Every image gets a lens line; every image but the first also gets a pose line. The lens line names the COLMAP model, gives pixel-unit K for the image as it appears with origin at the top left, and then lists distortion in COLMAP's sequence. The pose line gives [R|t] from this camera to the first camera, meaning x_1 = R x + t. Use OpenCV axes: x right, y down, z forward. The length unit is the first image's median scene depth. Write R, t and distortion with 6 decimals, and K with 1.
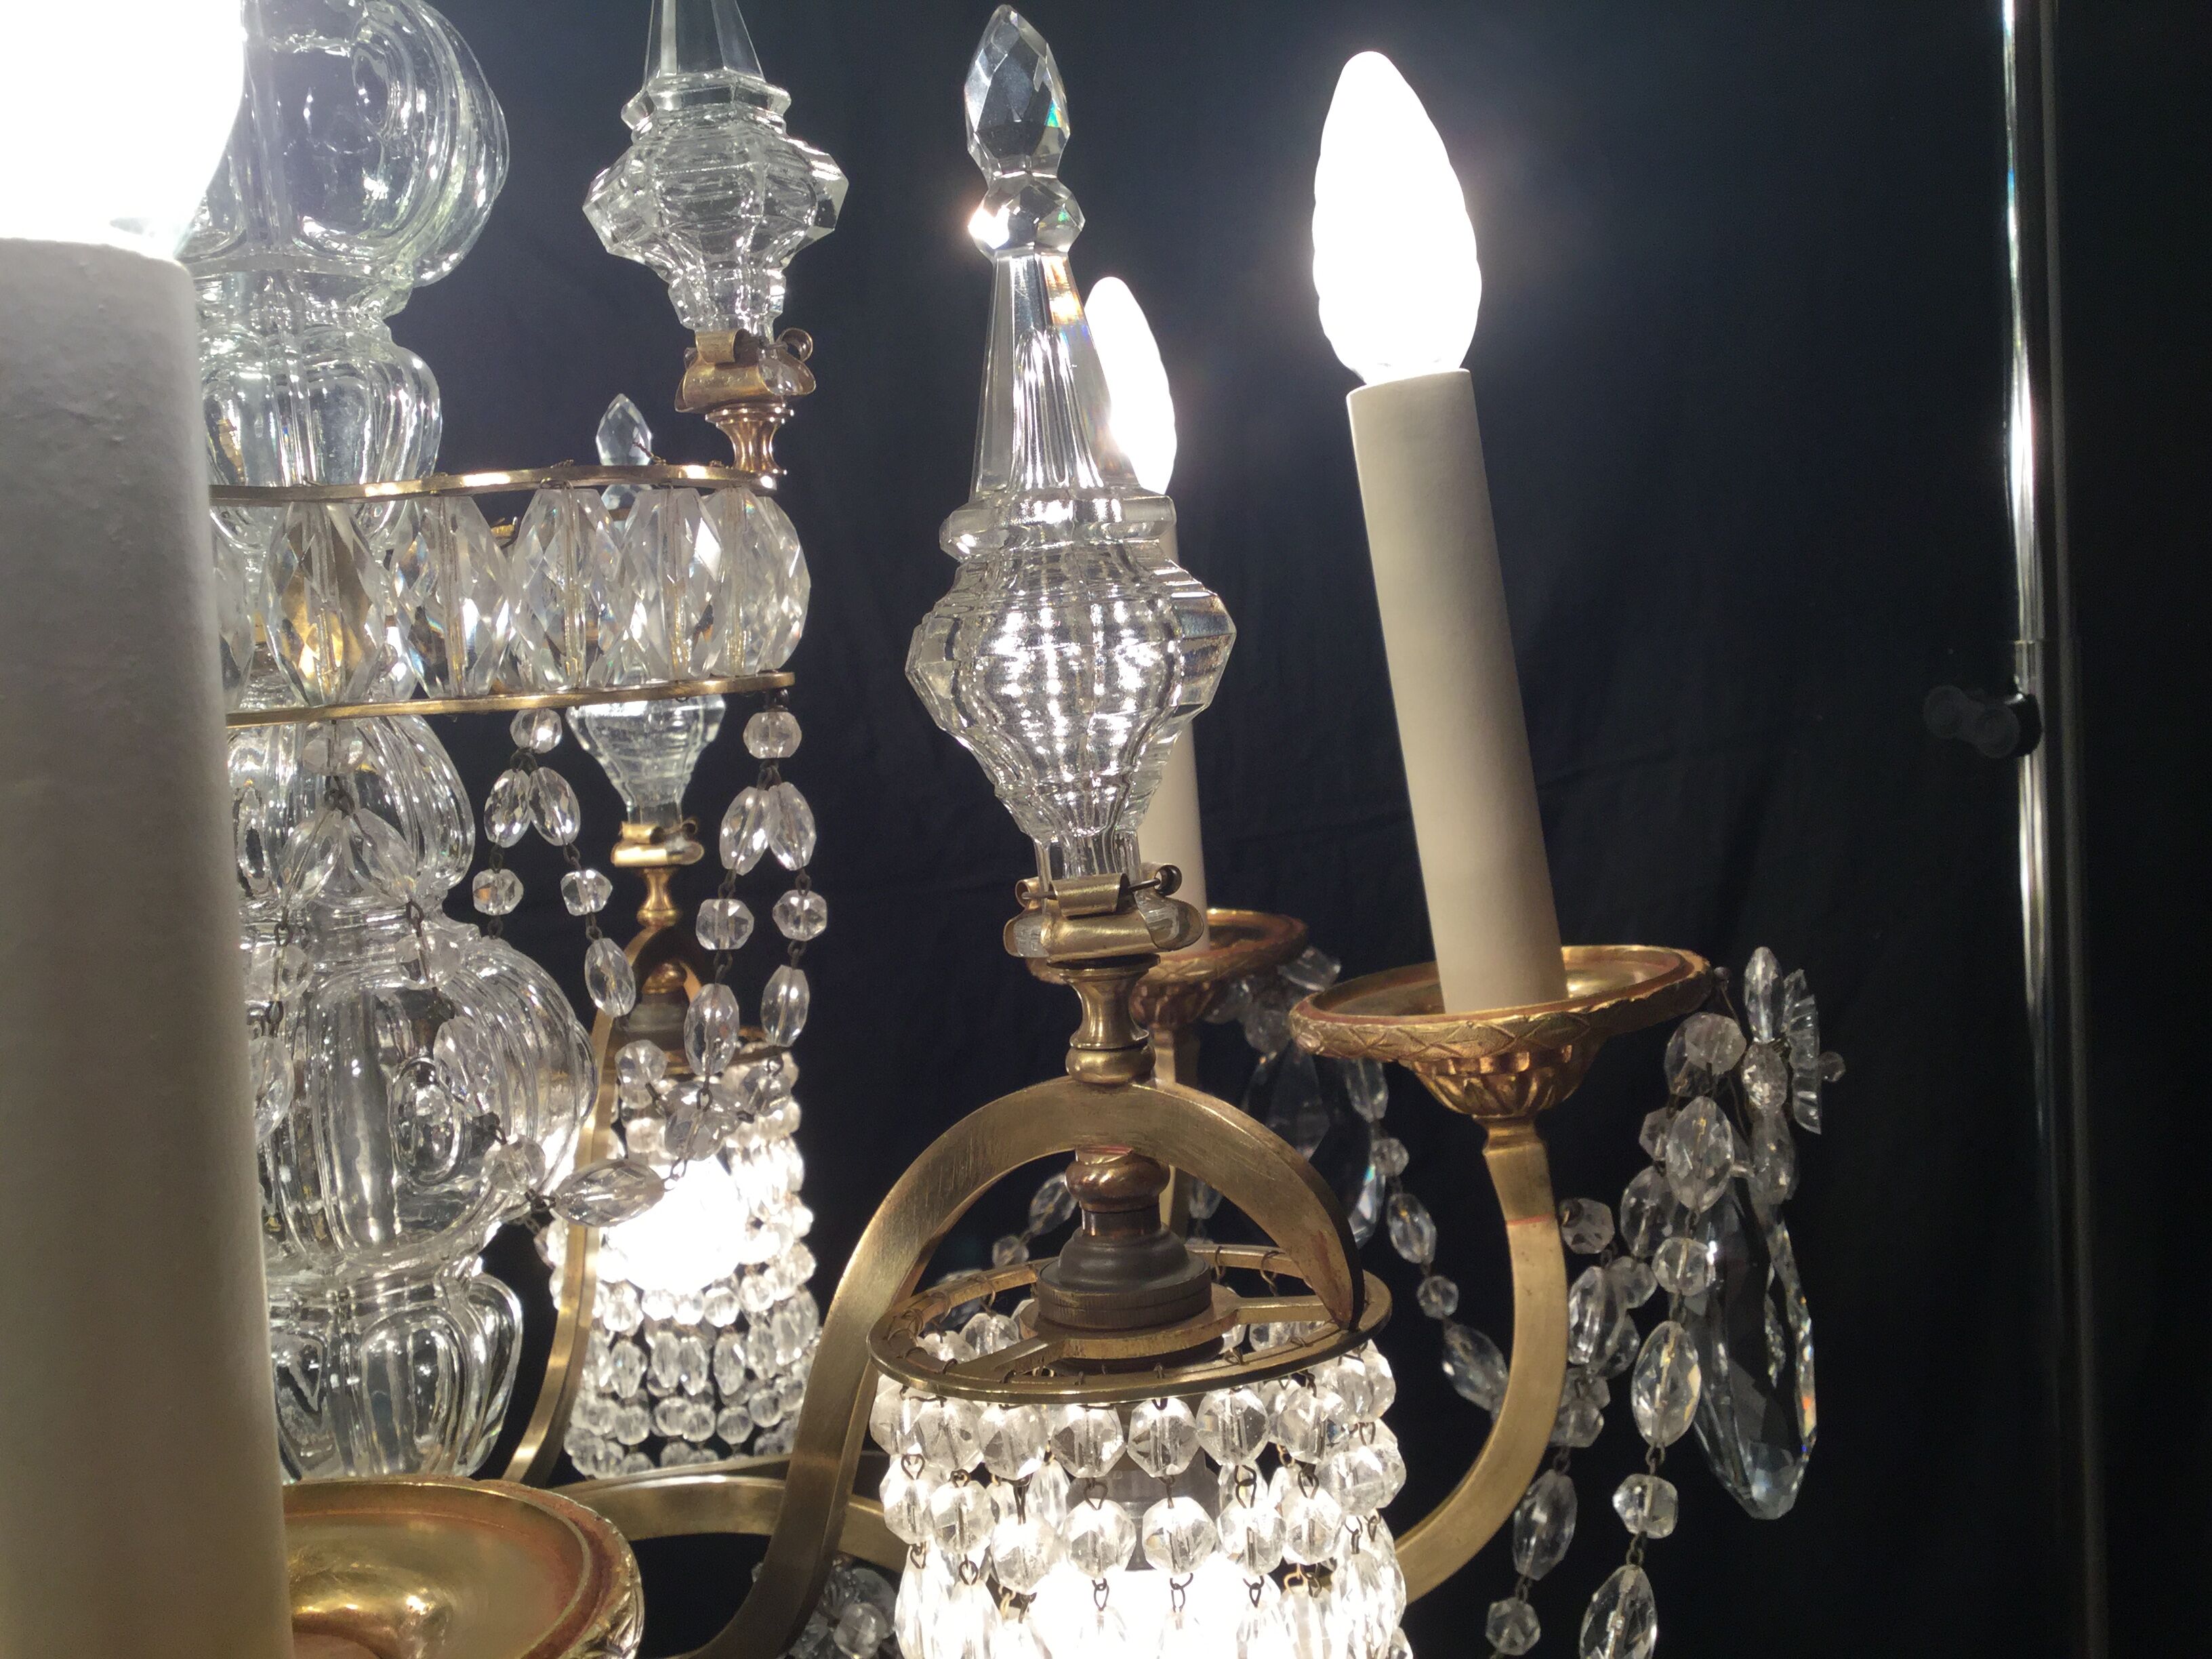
lens RADIAL K [[1985.9, 0, 1095.3], [0, 1985.9, 826.0], [0, 0, 1]] dist [0.023868, -0.020454]
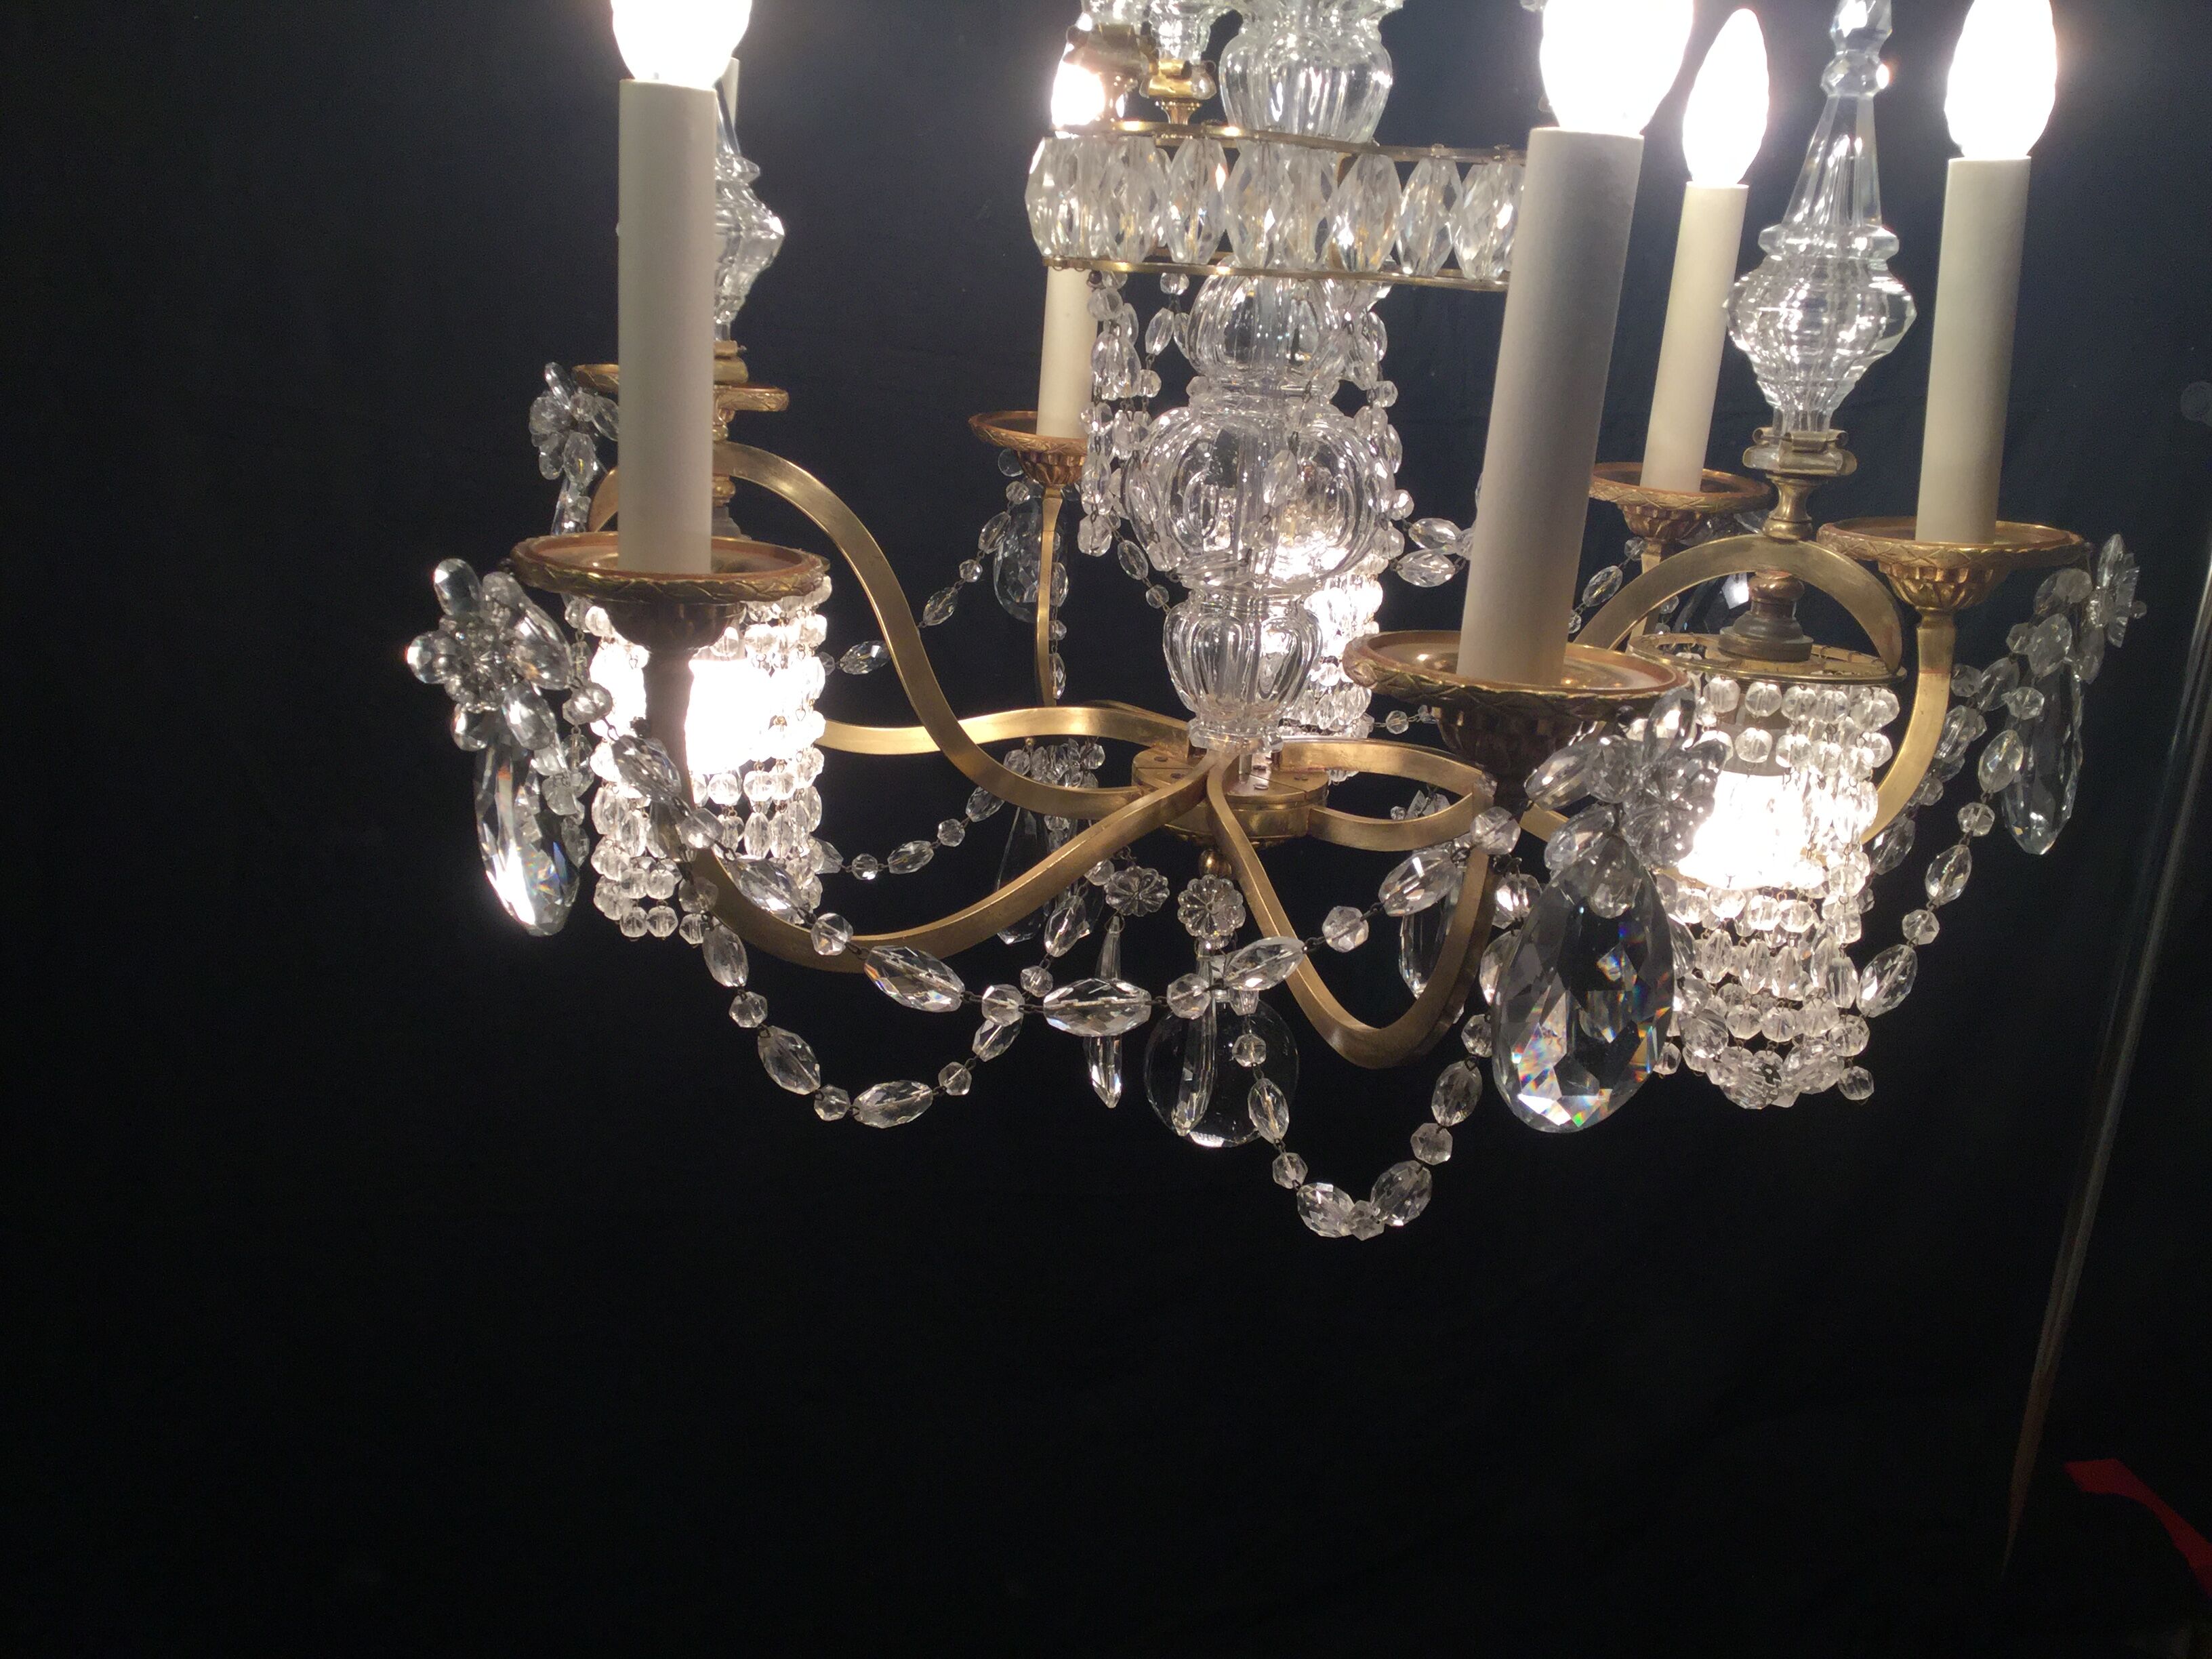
lens RADIAL K [[1985.9, 0, 1106.3], [0, 1985.9, 841.6], [0, 0, 1]] dist [0.023868, -0.020454]
pose [[0.982711, 0.173205, -0.065414, -0.367169], [-0.152674, 0.957960, 0.242904, 0.029037], [0.104736, -0.228718, 0.967842, -0.827943]]
